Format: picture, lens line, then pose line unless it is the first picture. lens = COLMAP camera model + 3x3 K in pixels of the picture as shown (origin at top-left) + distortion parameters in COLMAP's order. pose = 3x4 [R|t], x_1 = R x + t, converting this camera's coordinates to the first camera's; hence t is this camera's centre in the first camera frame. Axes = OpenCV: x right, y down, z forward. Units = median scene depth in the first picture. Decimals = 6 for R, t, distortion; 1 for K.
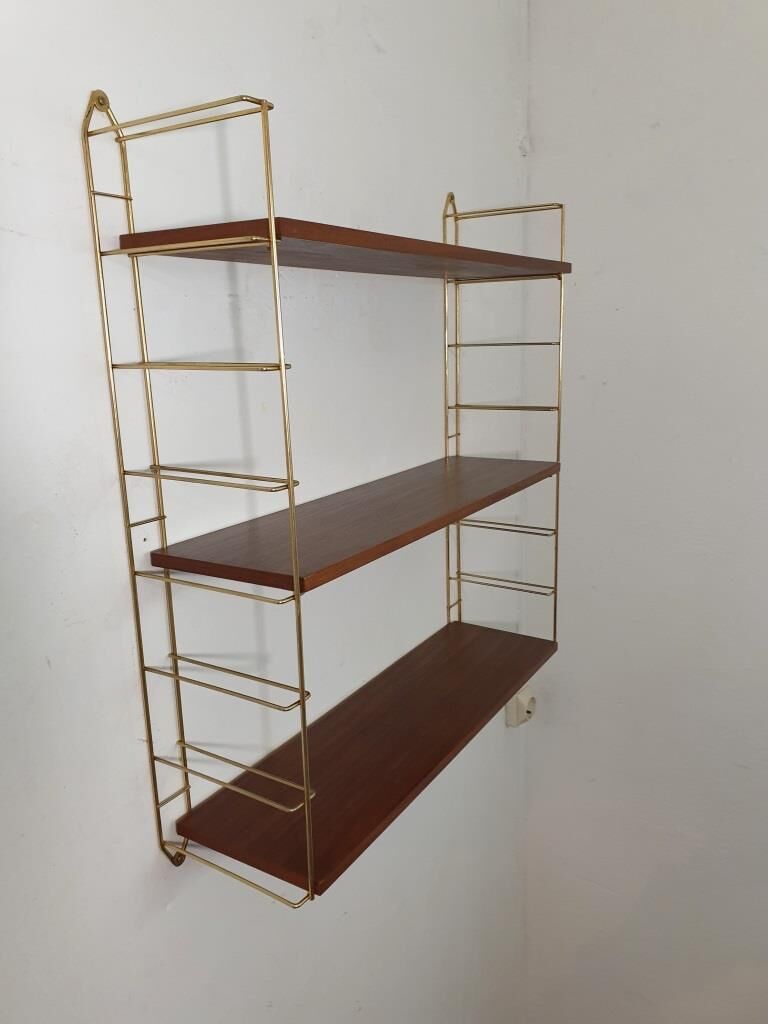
lens RADIAL K [[798.6, 0, 386.0], [0, 798.6, 512.7], [0, 0, 1]] dist [0.036157, -0.005320]
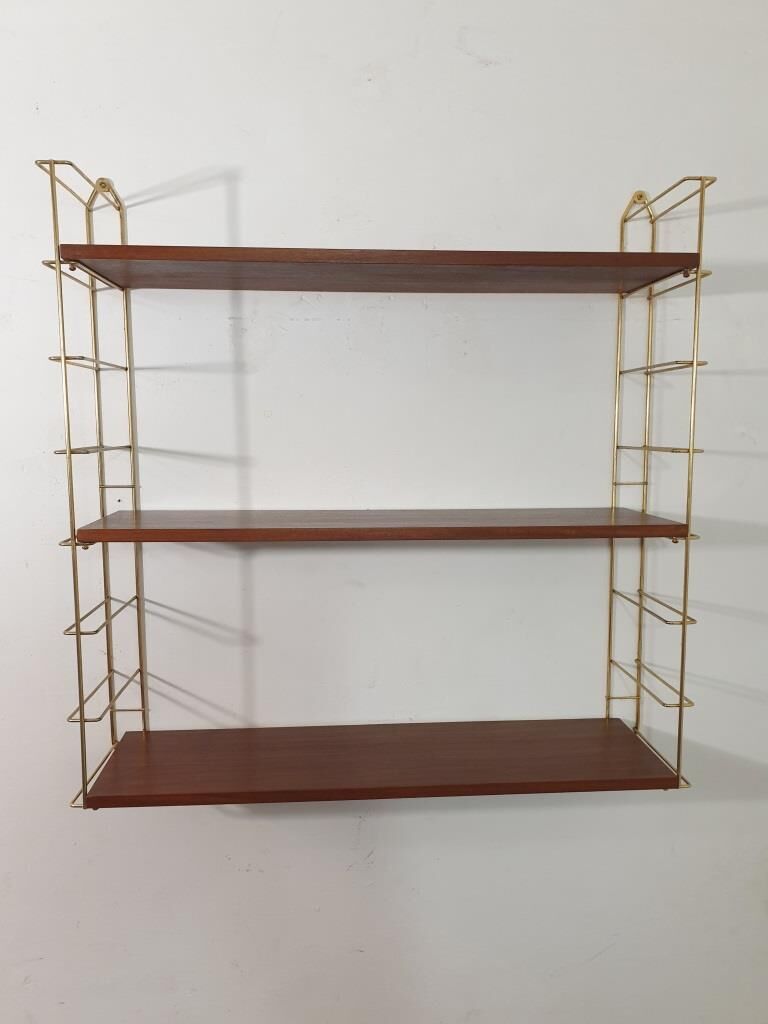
lens RADIAL K [[798.6, 0, 375.9], [0, 798.6, 516.5], [0, 0, 1]] dist [0.036157, -0.005320]
pose [[0.585395, 0.118856, -0.801989, 0.924202], [-0.193414, 0.981108, 0.004223, -0.026181], [0.787340, 0.152644, 0.597324, 0.495942]]
